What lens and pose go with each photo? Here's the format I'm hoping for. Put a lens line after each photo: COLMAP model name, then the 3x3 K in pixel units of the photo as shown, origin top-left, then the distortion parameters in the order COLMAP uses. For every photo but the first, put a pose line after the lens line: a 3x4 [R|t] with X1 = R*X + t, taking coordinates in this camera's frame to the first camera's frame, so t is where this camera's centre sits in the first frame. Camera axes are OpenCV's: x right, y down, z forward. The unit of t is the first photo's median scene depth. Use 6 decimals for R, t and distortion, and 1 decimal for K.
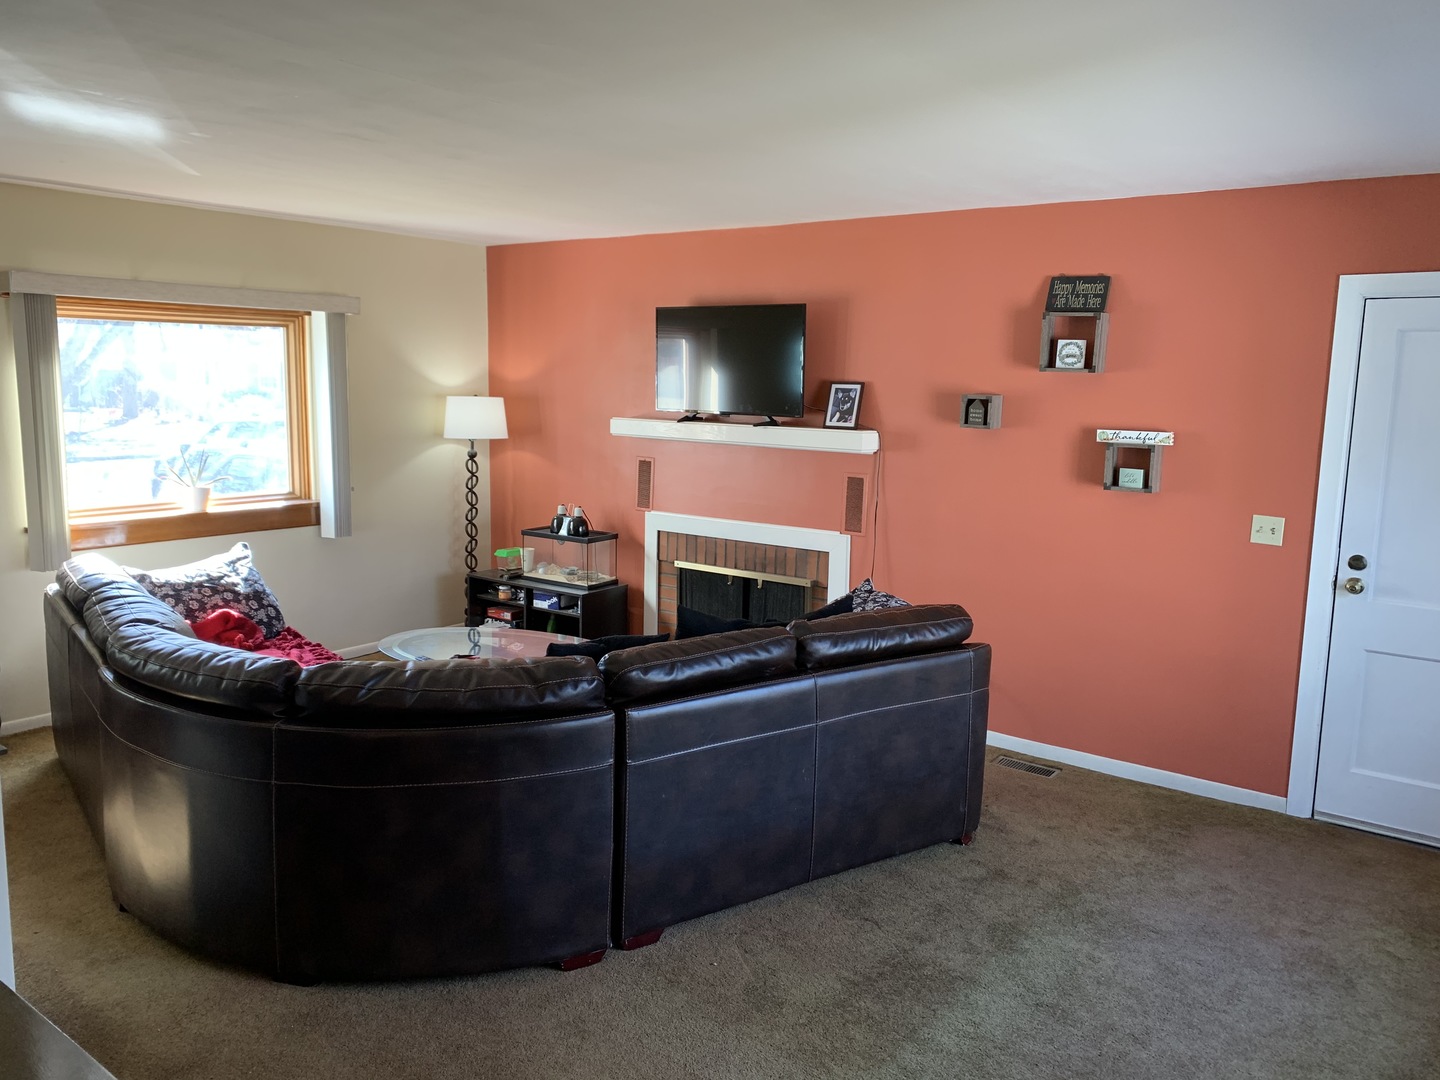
lens RADIAL K [[1083.2, 0, 716.4], [0, 1083.2, 541.2], [0, 0, 1]] dist [0.086496, -0.207928]
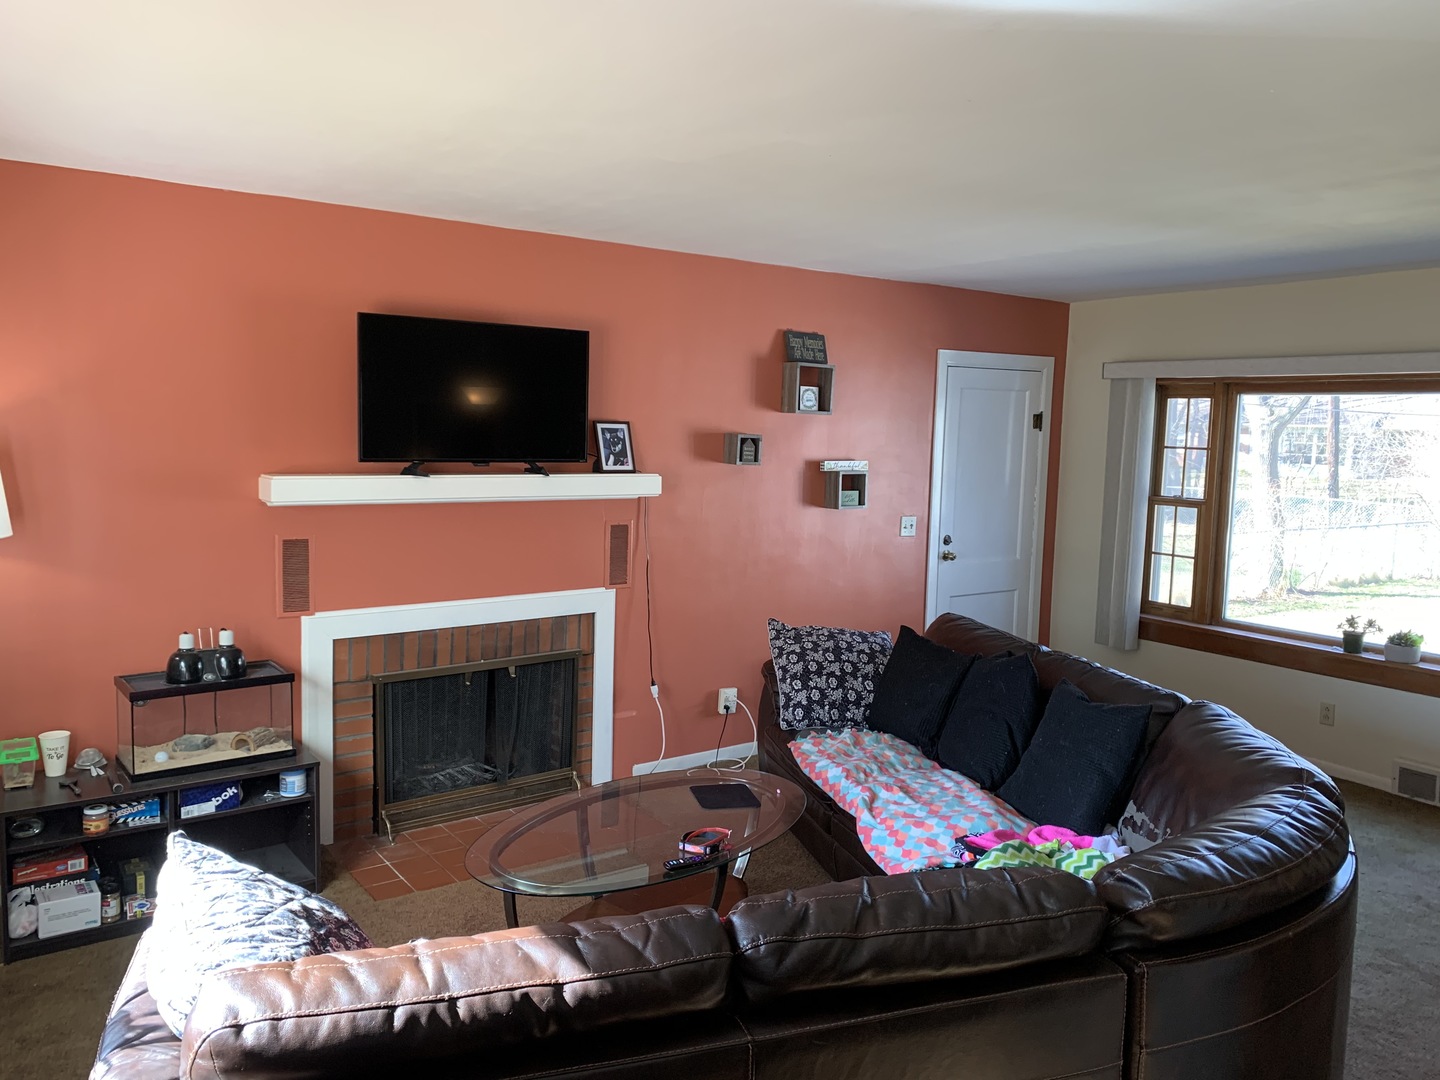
lens RADIAL K [[1083.2, 0, 716.4], [0, 1083.2, 541.2], [0, 0, 1]] dist [0.086496, -0.207928]
pose [[0.285792, -0.109382, 0.952029, -0.728190], [0.134674, 0.988189, 0.073109, -0.102613], [-0.948781, 0.107320, 0.297147, 0.662822]]
